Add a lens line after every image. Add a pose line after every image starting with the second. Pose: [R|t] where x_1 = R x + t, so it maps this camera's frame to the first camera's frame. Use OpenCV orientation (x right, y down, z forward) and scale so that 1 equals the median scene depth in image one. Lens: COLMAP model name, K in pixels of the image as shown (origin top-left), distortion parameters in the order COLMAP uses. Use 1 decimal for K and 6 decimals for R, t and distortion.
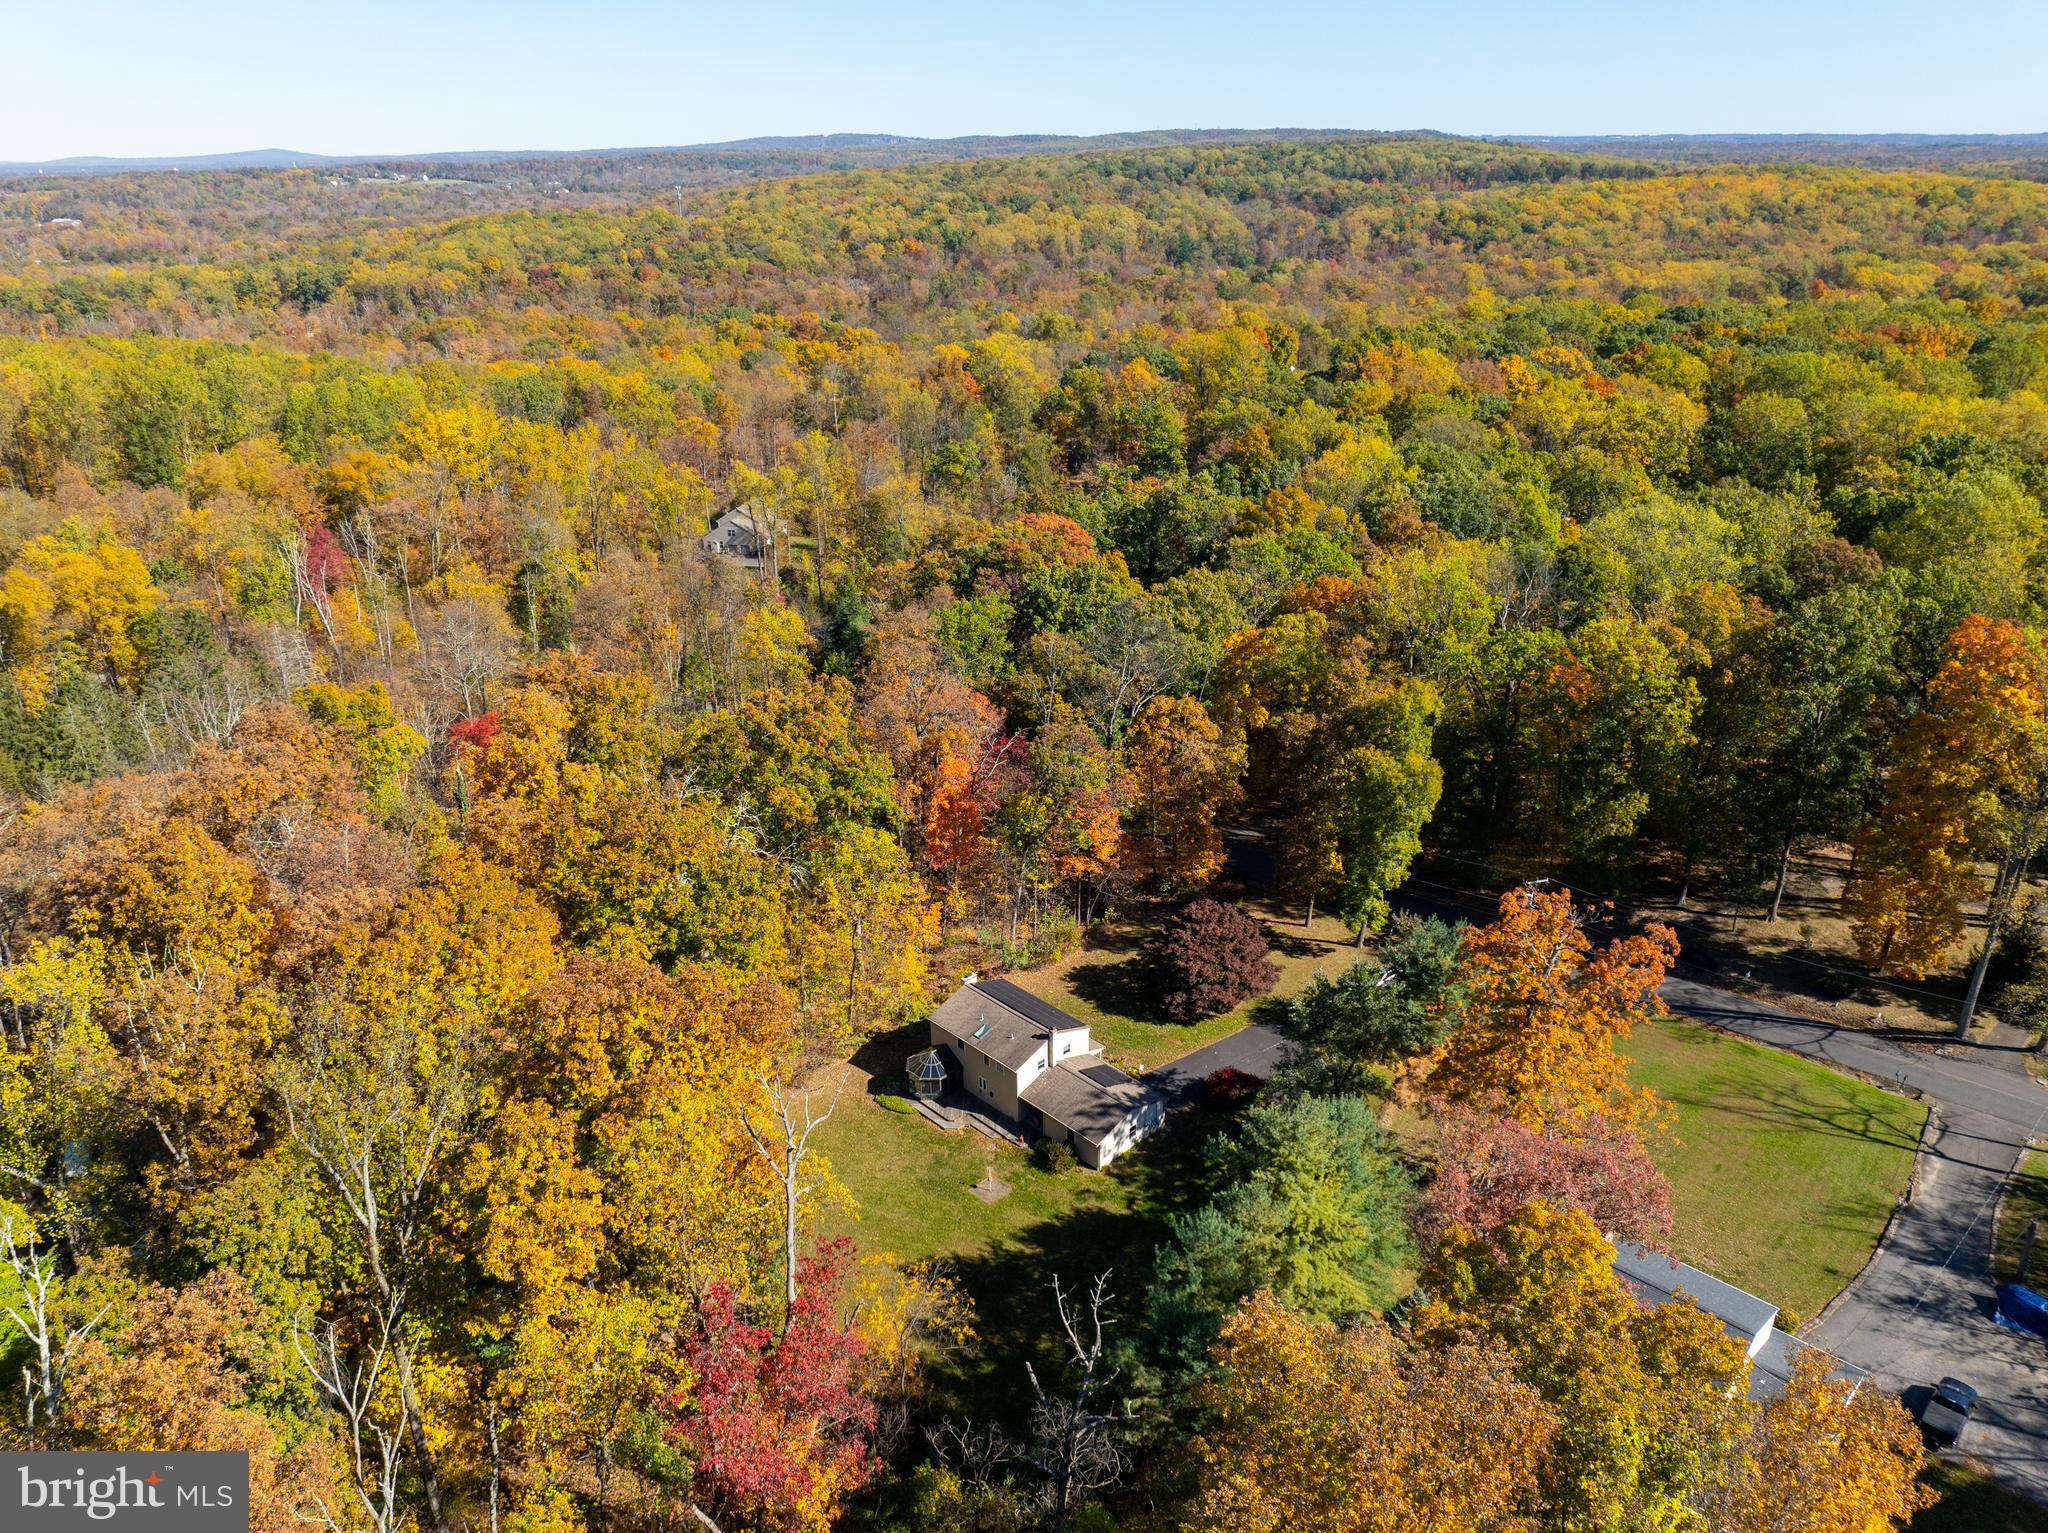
lens RADIAL K [[1443.1, 0, 1006.5], [0, 1443.1, 769.2], [0, 0, 1]] dist [-0.035913, 0.000233]
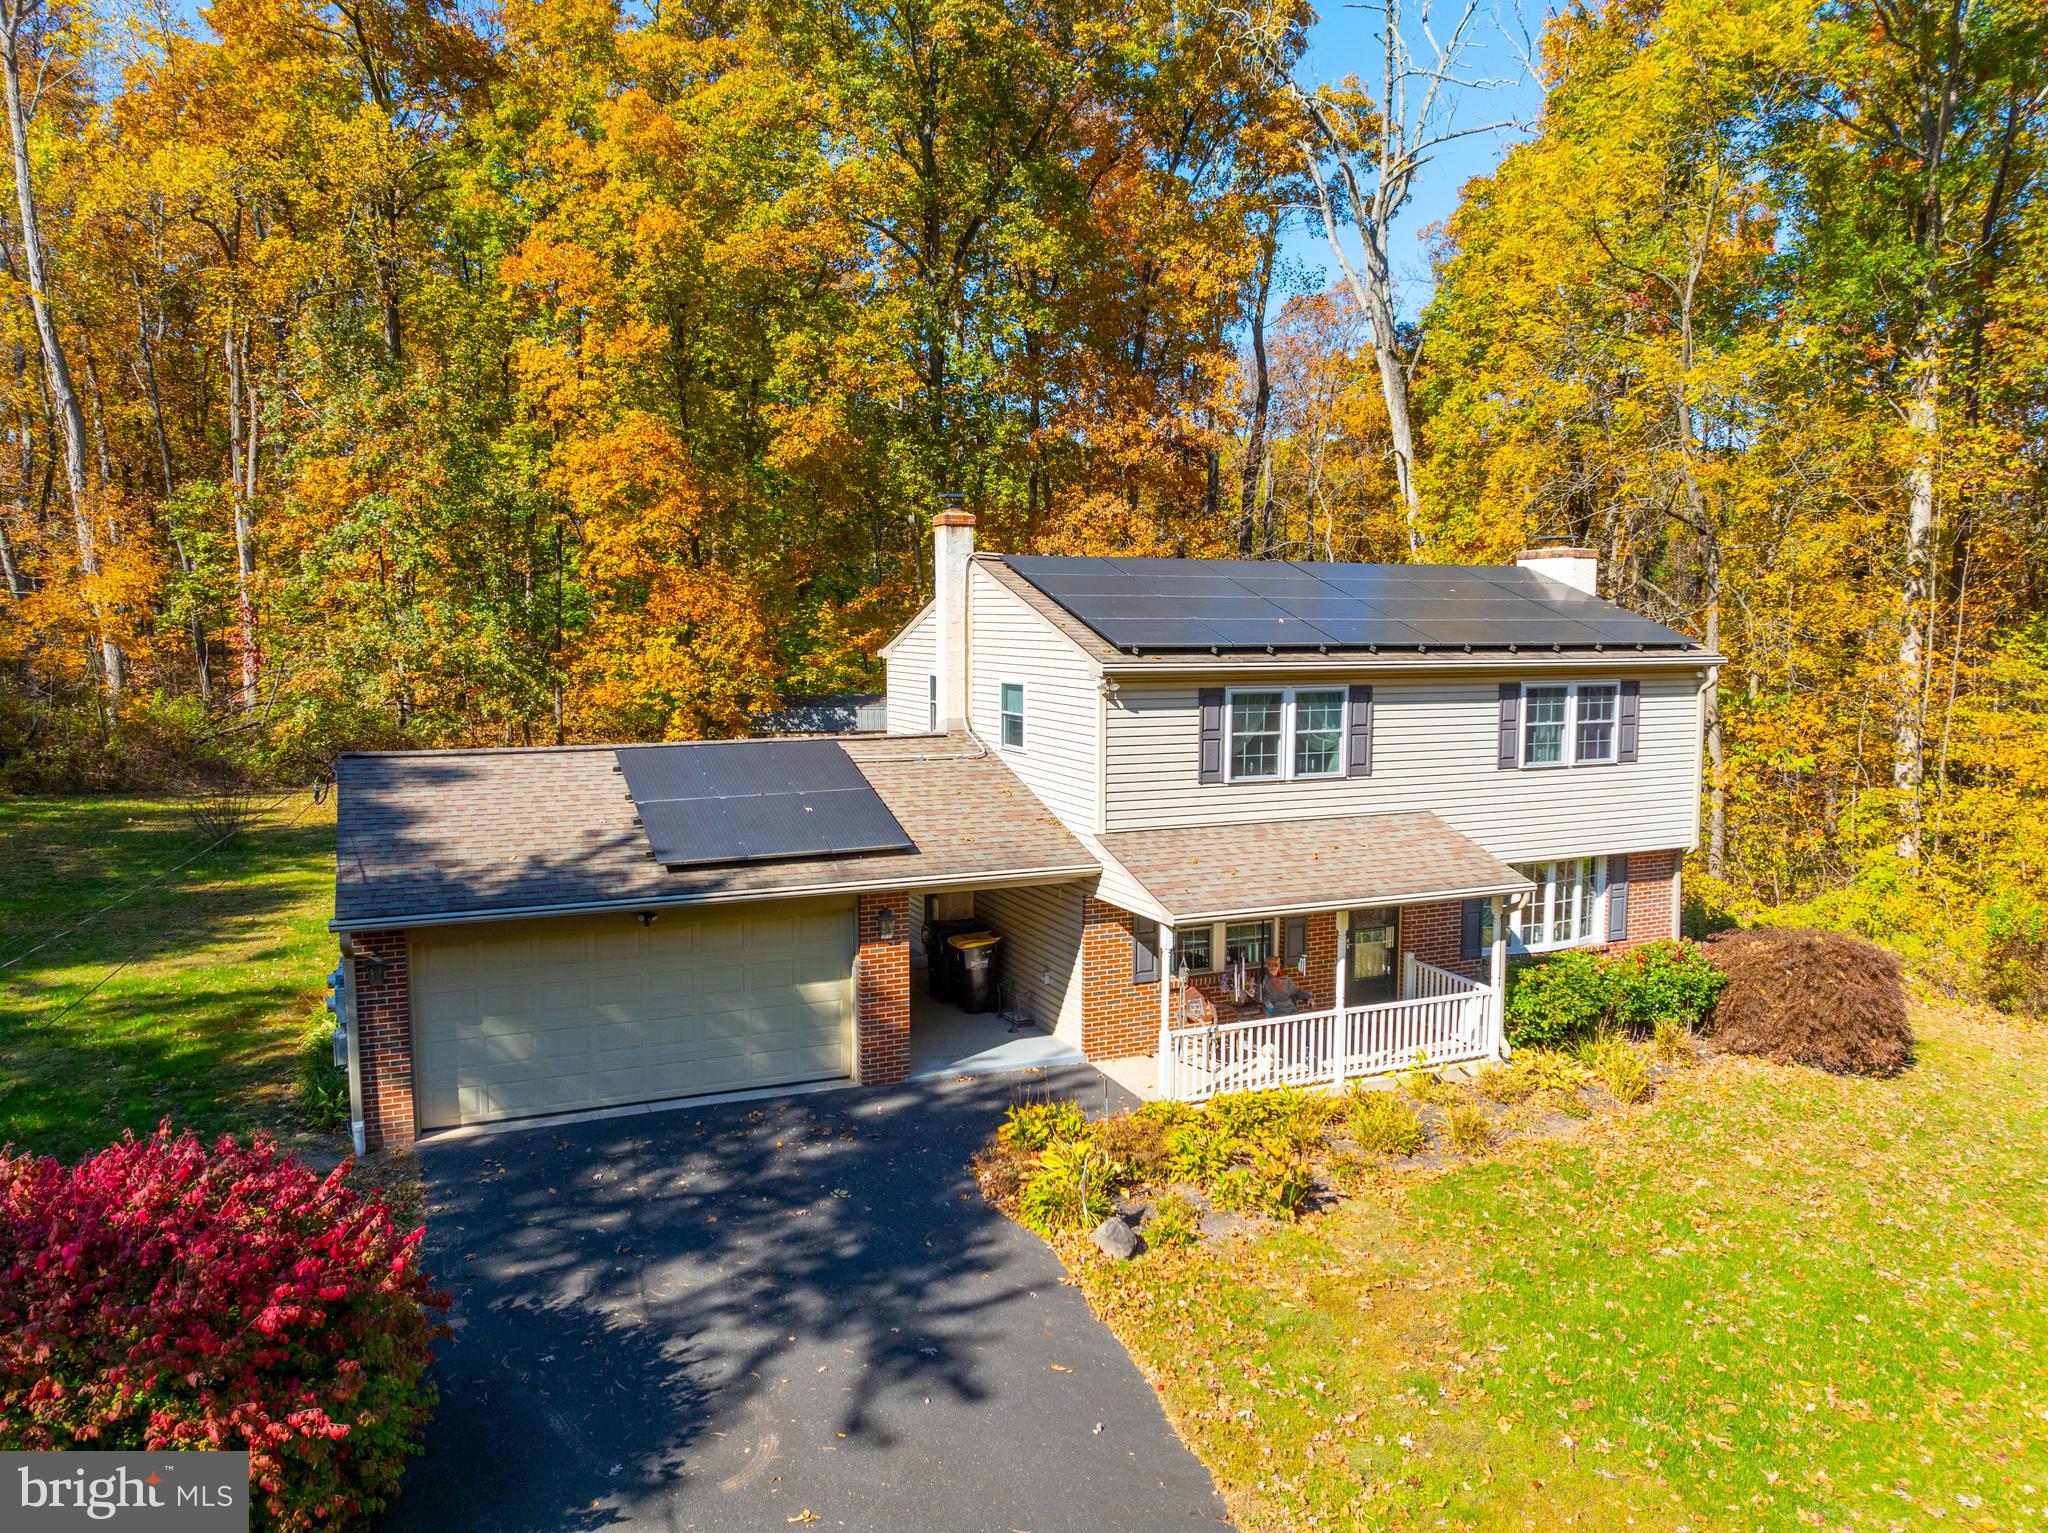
lens RADIAL K [[1443.1, 0, 1034.6], [0, 1443.1, 767.8], [0, 0, 1]] dist [-0.035913, 0.000233]
pose [[-0.322417, 0.113507, -0.939768, 0.196521], [-0.376763, 0.895370, 0.237405, 0.151602], [0.868388, 0.430613, -0.245917, 1.014852]]
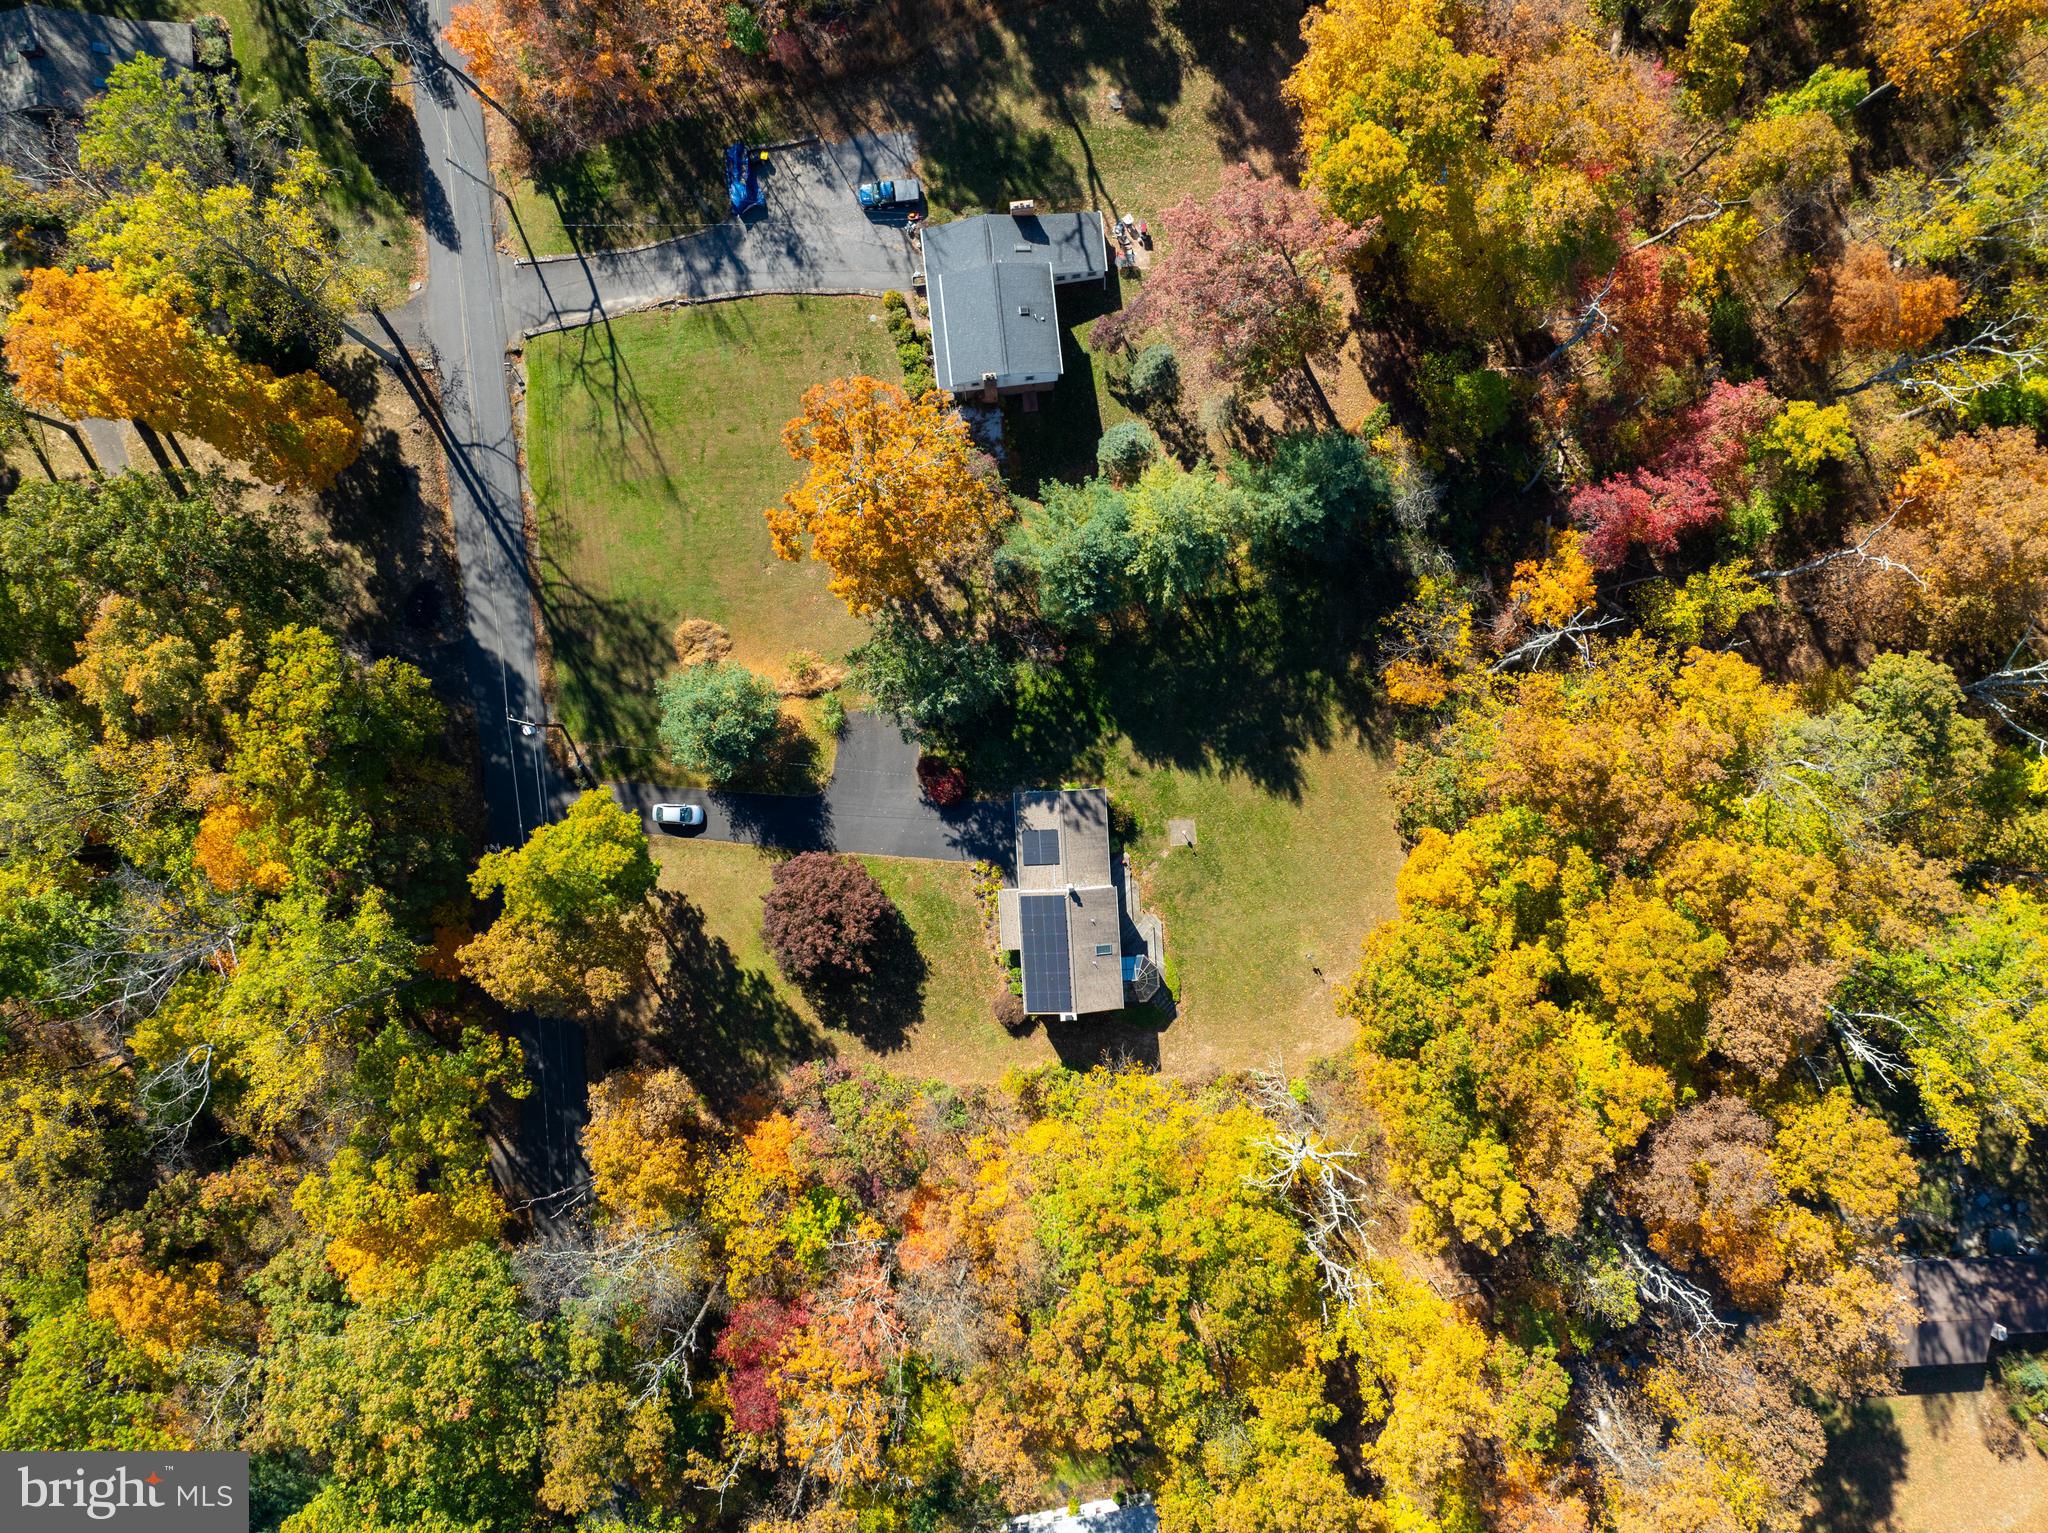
lens RADIAL K [[1443.1, 0, 1029.5], [0, 1443.1, 761.2], [0, 0, 1]] dist [-0.035913, 0.000233]
pose [[-0.765846, -0.642970, 0.008300, 0.103050], [0.261741, -0.299921, 0.917354, -0.745184], [-0.587342, 0.704725, 0.397985, 0.496126]]
